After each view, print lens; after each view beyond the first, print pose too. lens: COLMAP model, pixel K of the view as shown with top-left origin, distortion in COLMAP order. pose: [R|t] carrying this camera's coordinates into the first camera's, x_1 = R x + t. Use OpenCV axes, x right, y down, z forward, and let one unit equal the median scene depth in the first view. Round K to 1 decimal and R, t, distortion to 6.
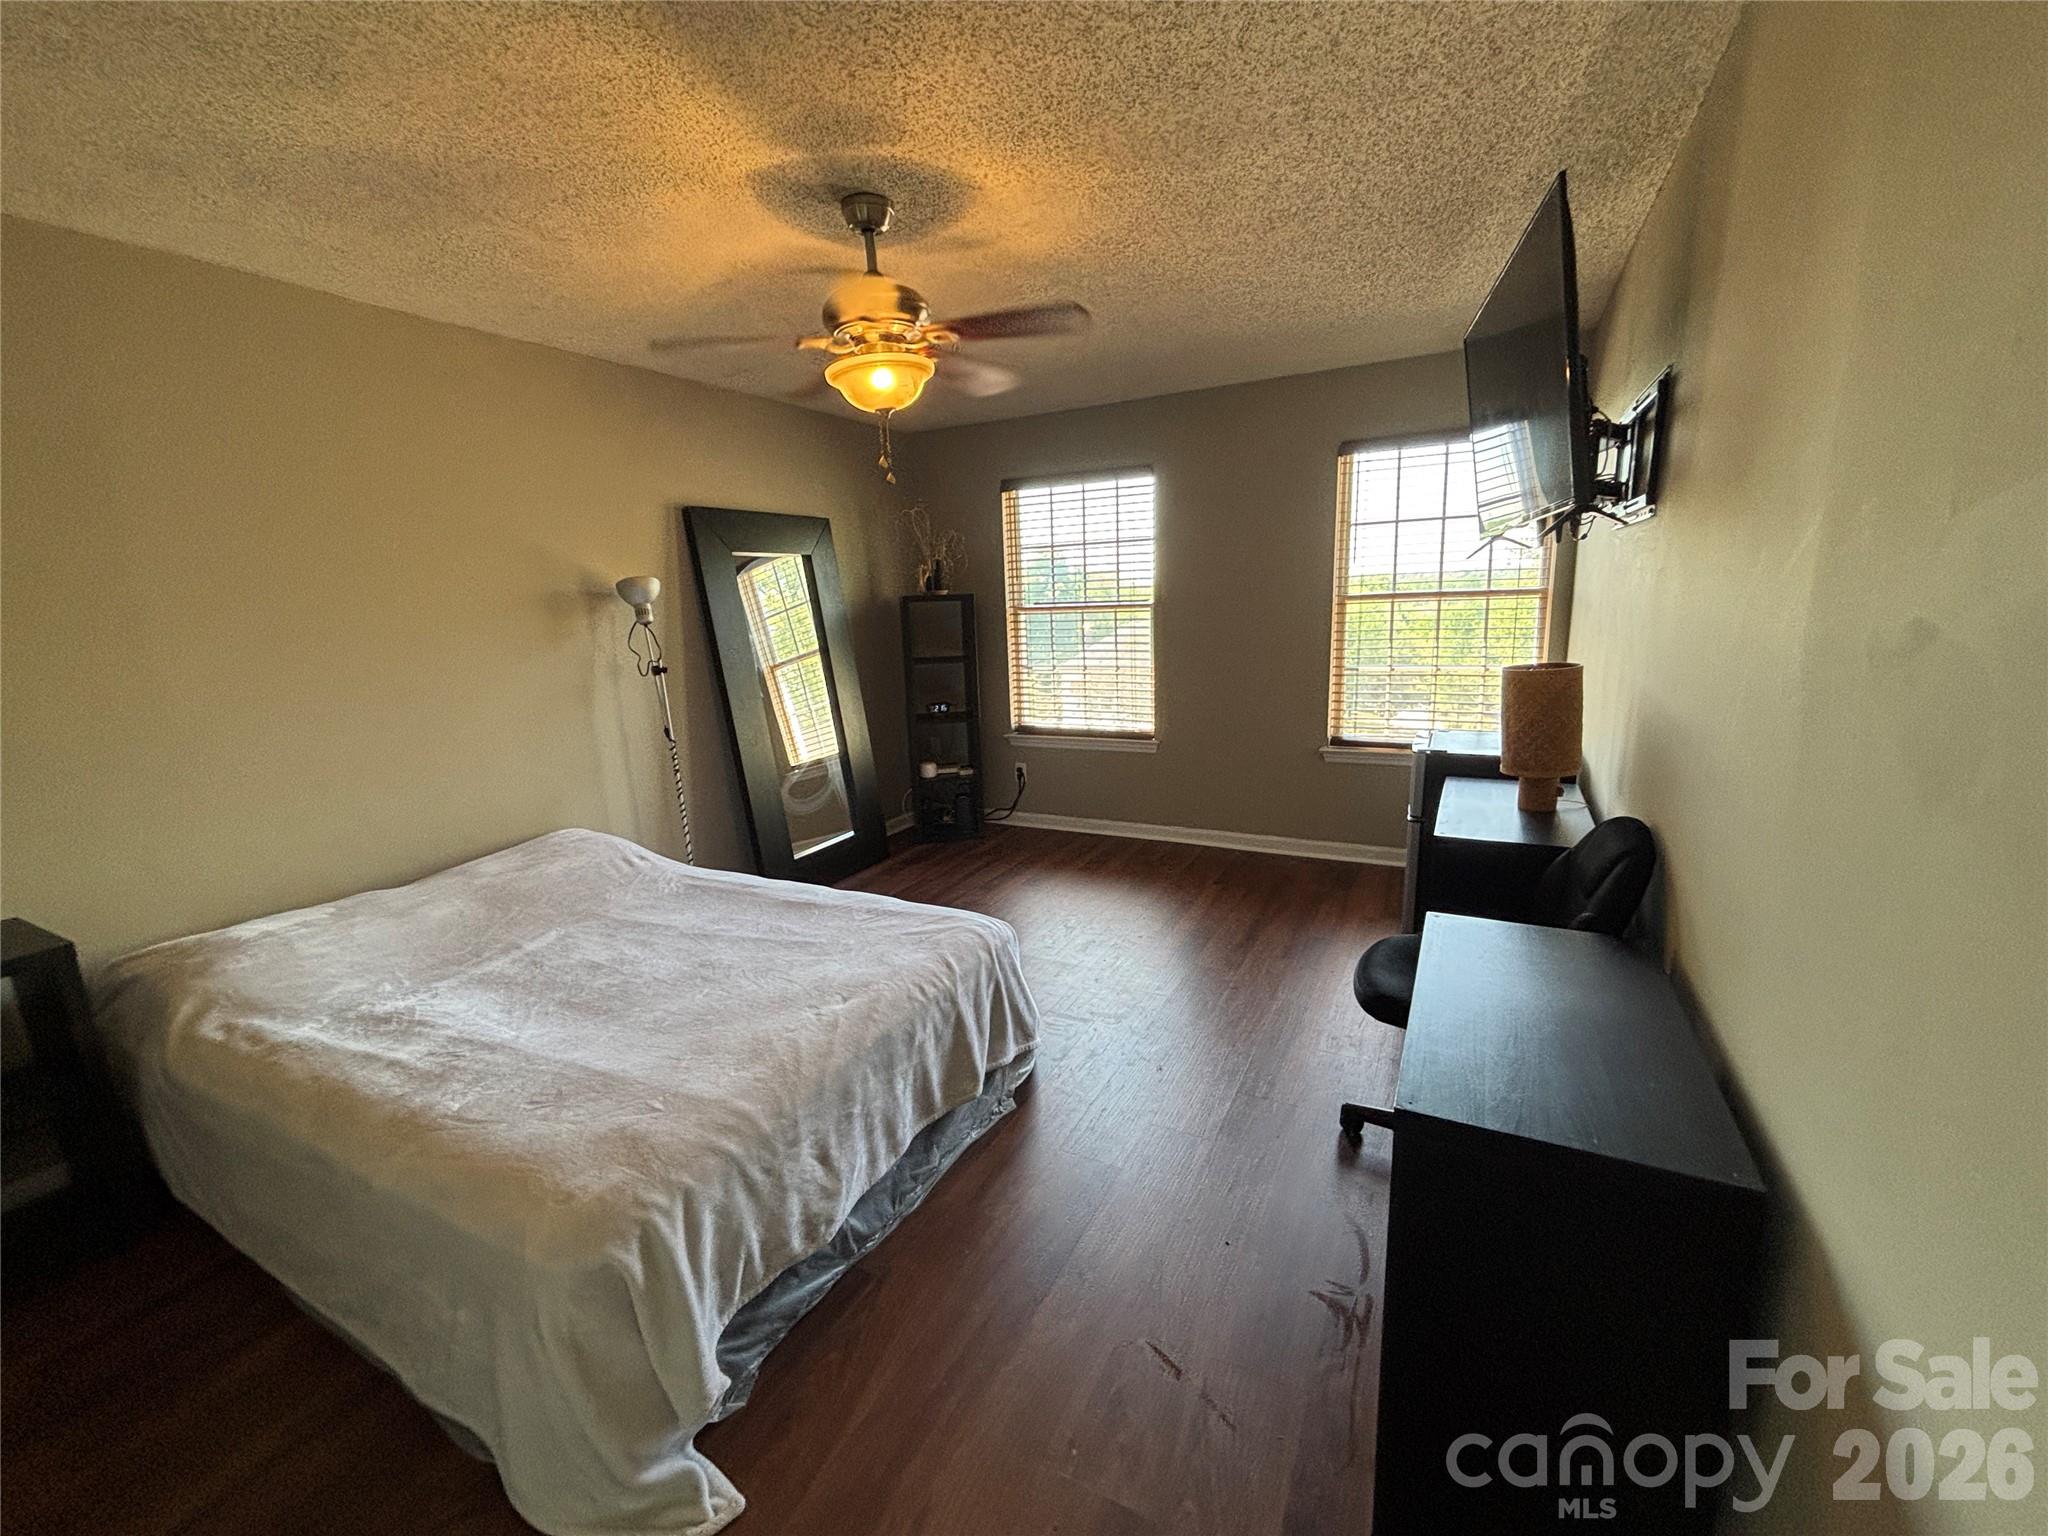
lens RADIAL K [[834.9, 0, 1023.3], [0, 834.9, 773.7], [0, 0, 1]] dist [0.011845, -0.008109]
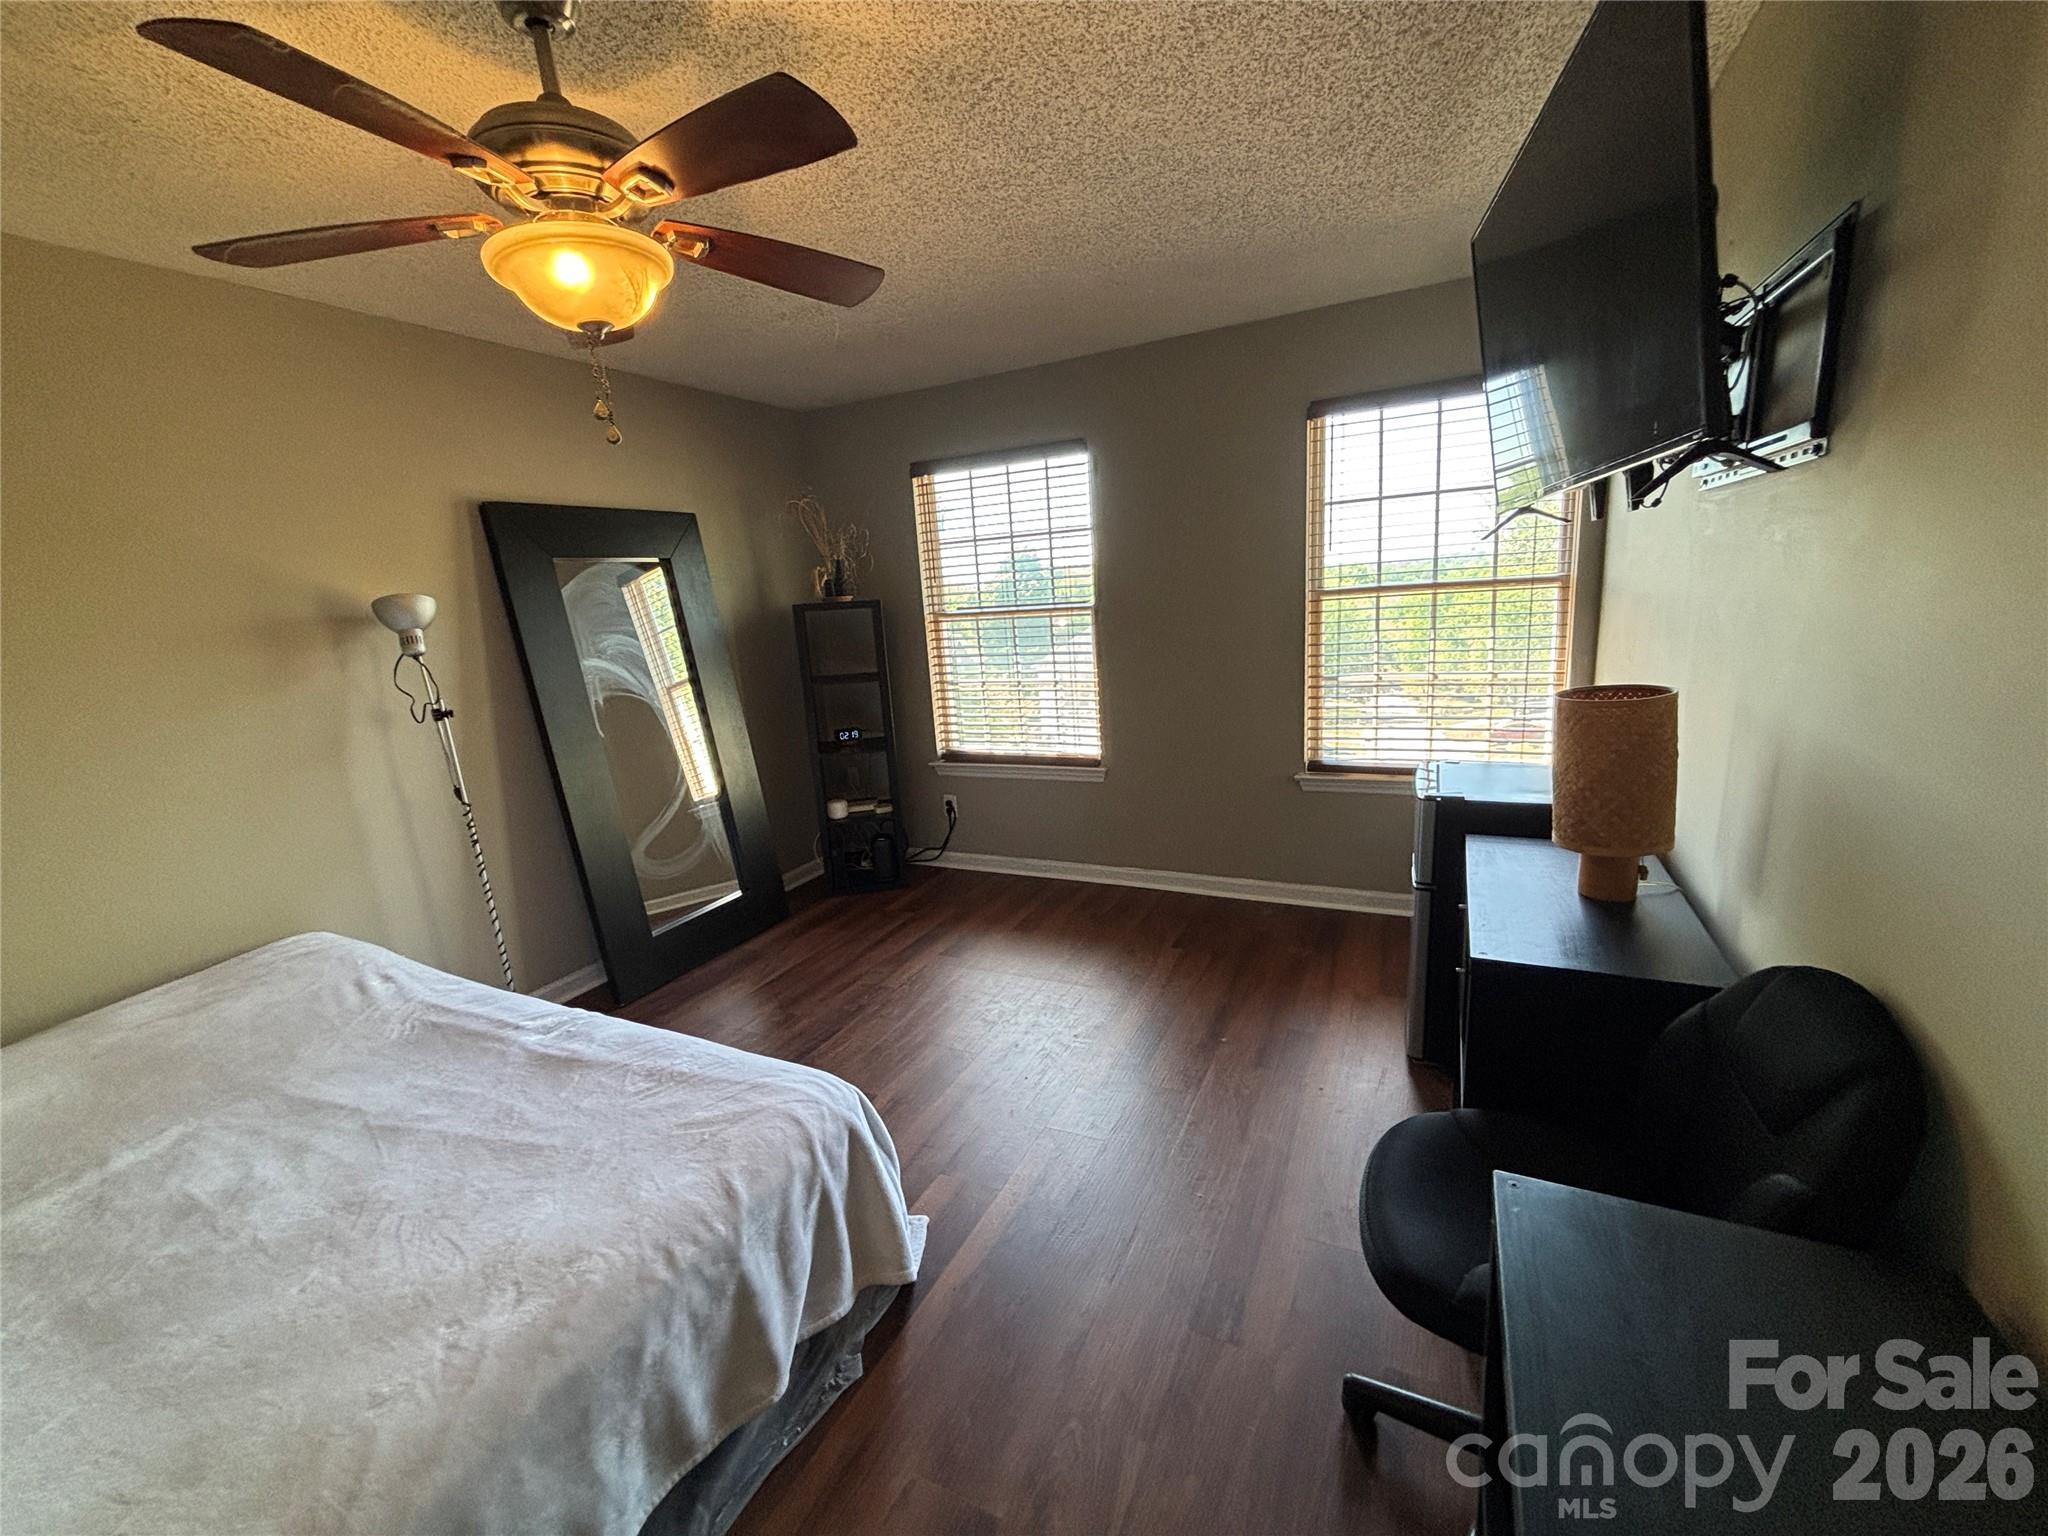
lens RADIAL K [[838.4, 0, 1020.2], [0, 838.4, 780.0], [0, 0, 1]] dist [0.002770, 0.000225]
pose [[0.999226, -0.033451, 0.020698, 0.066146], [0.033259, 0.999401, 0.009586, -0.043999], [-0.021006, -0.008891, 0.999740, 0.179175]]
